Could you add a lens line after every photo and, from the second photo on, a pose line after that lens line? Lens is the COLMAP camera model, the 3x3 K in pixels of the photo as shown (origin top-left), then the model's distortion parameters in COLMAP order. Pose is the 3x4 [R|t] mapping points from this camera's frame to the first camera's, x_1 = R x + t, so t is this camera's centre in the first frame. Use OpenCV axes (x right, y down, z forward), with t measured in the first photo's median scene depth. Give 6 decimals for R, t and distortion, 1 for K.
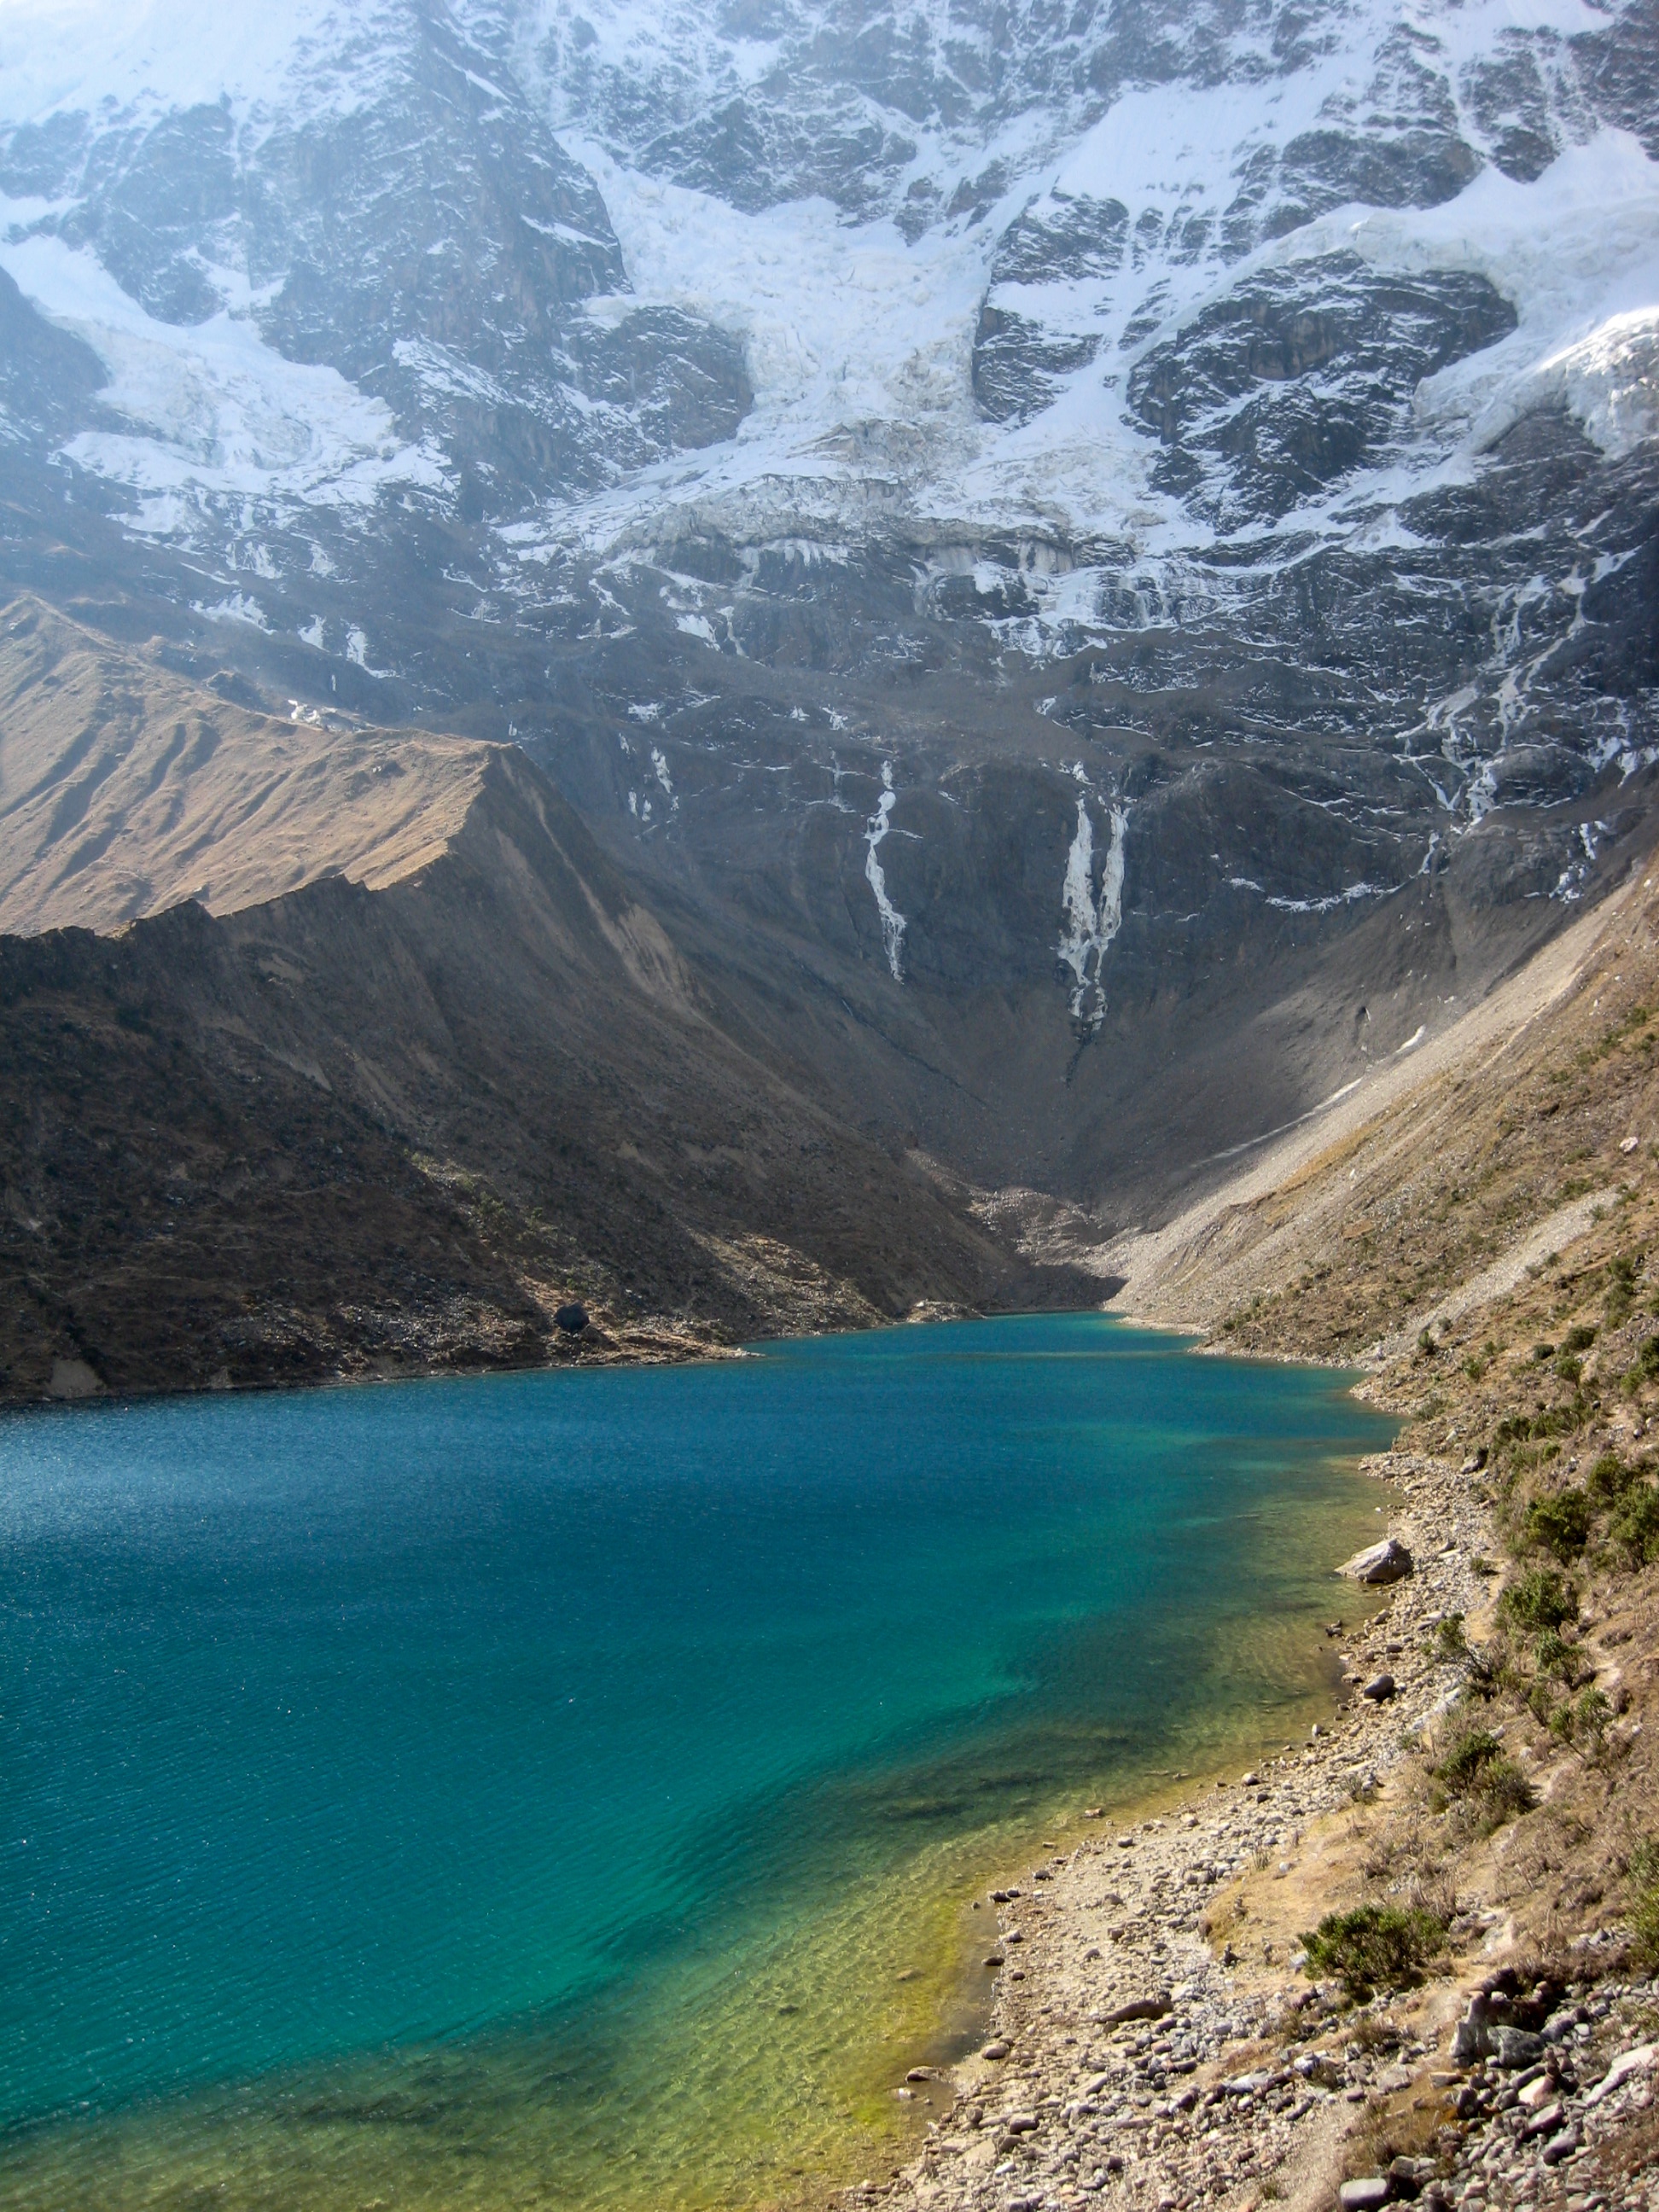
lens RADIAL K [[2218.0, 0, 829.5], [0, 2218.0, 1106.0], [0, 0, 1]] dist [-0.133594, 0.123387]
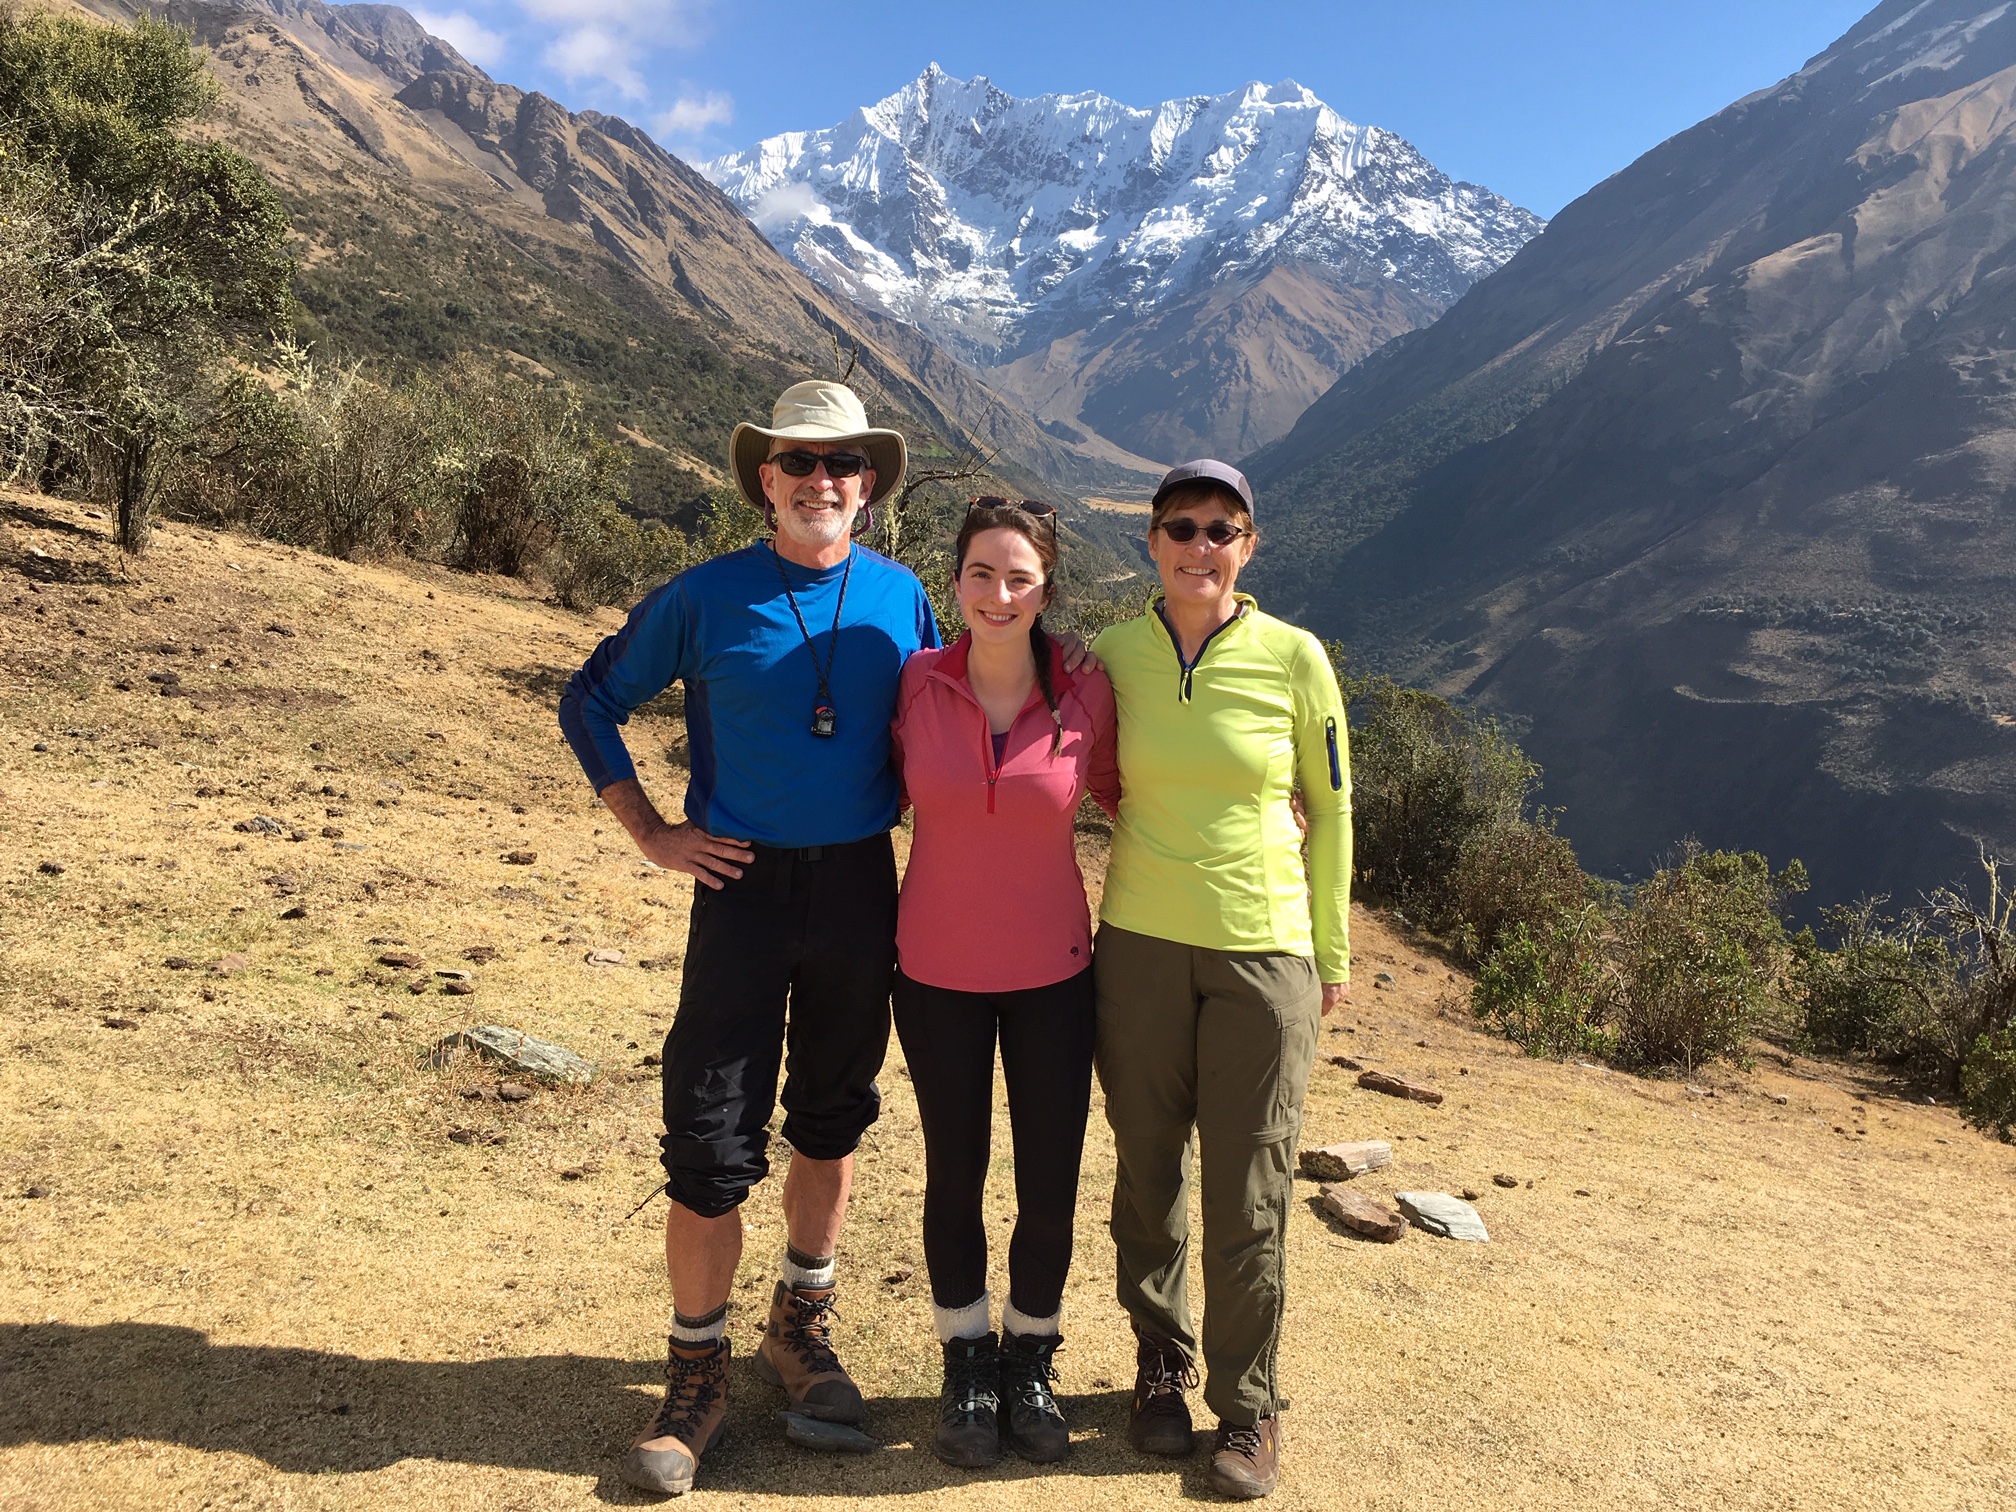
lens RADIAL K [[1698.5, 0, 1008.0], [0, 1698.5, 756.0], [0, 0, 1]] dist [0.053798, 0.003228]
pose [[0.998187, 0.034344, -0.049433, 0.290486], [-0.023609, 0.978828, 0.203319, 0.040543], [0.055369, -0.201783, 0.977864, -3.226077]]
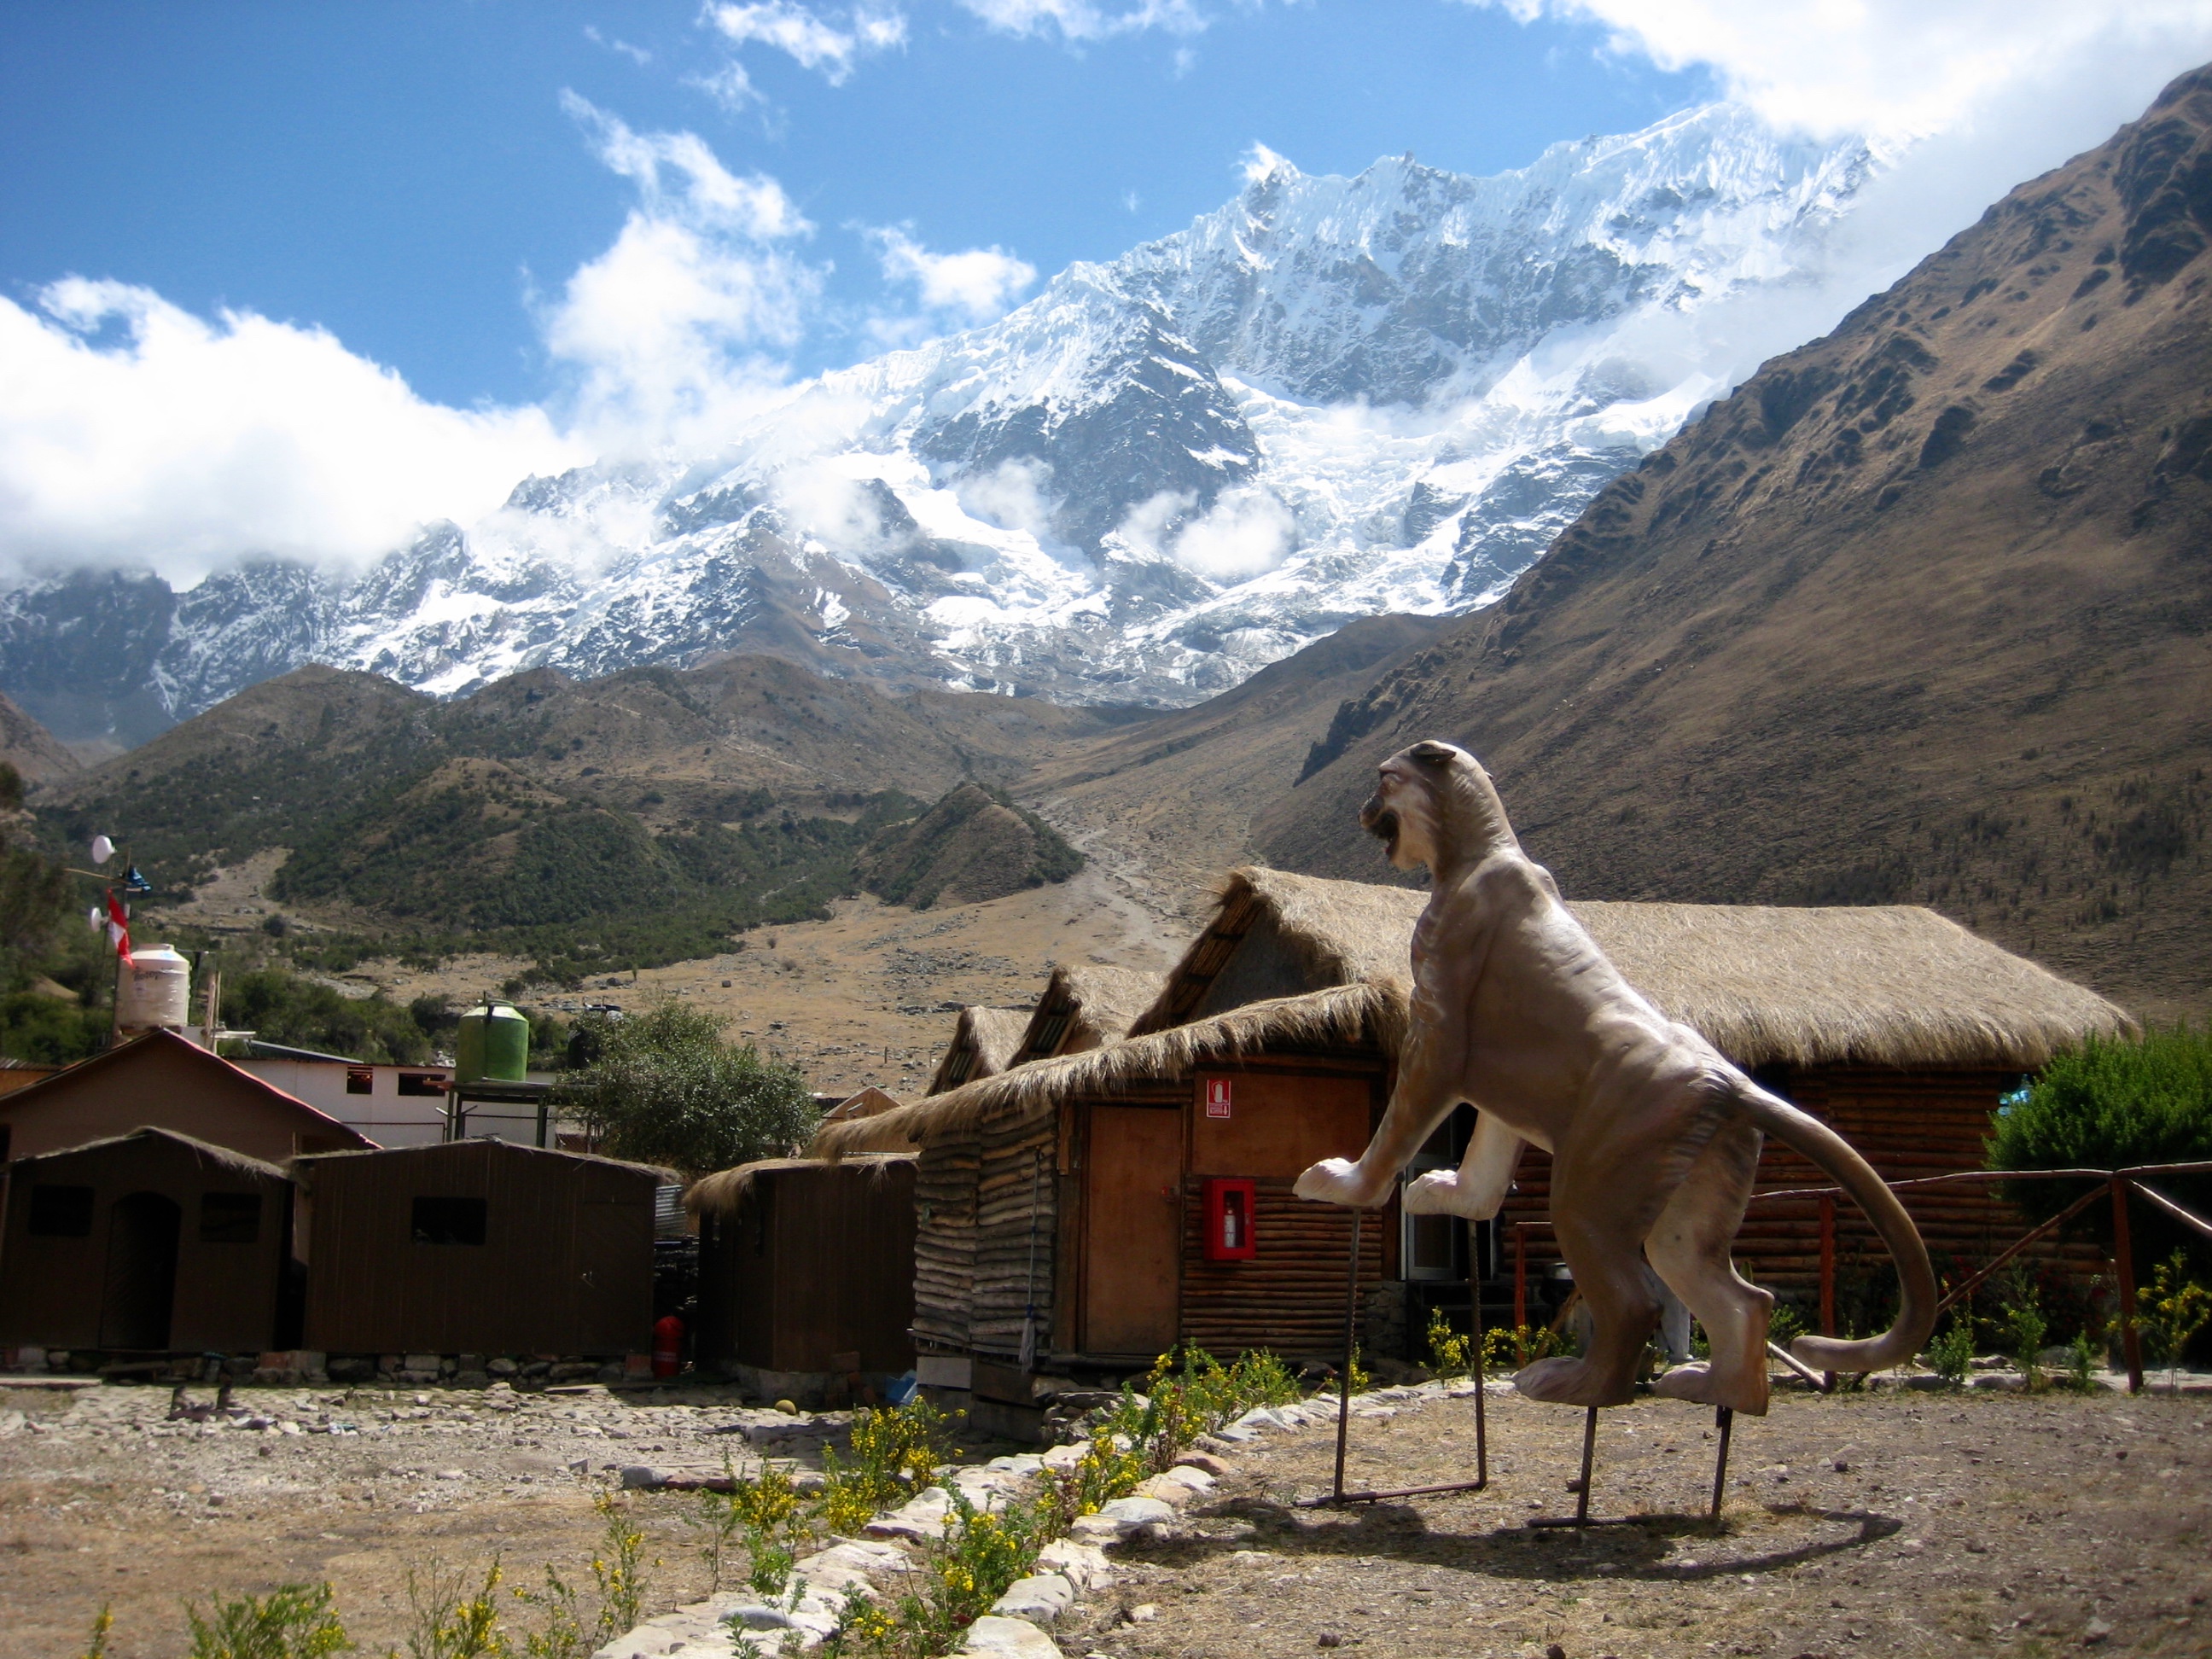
lens RADIAL K [[2218.0, 0, 1106.0], [0, 2218.0, 829.5], [0, 0, 1]] dist [-0.133594, 0.123387]
pose [[0.929502, -0.050099, -0.365398, 0.411819], [-0.000351, 0.990611, -0.136712, 0.143947], [0.368816, 0.127202, 0.920757, -0.628792]]
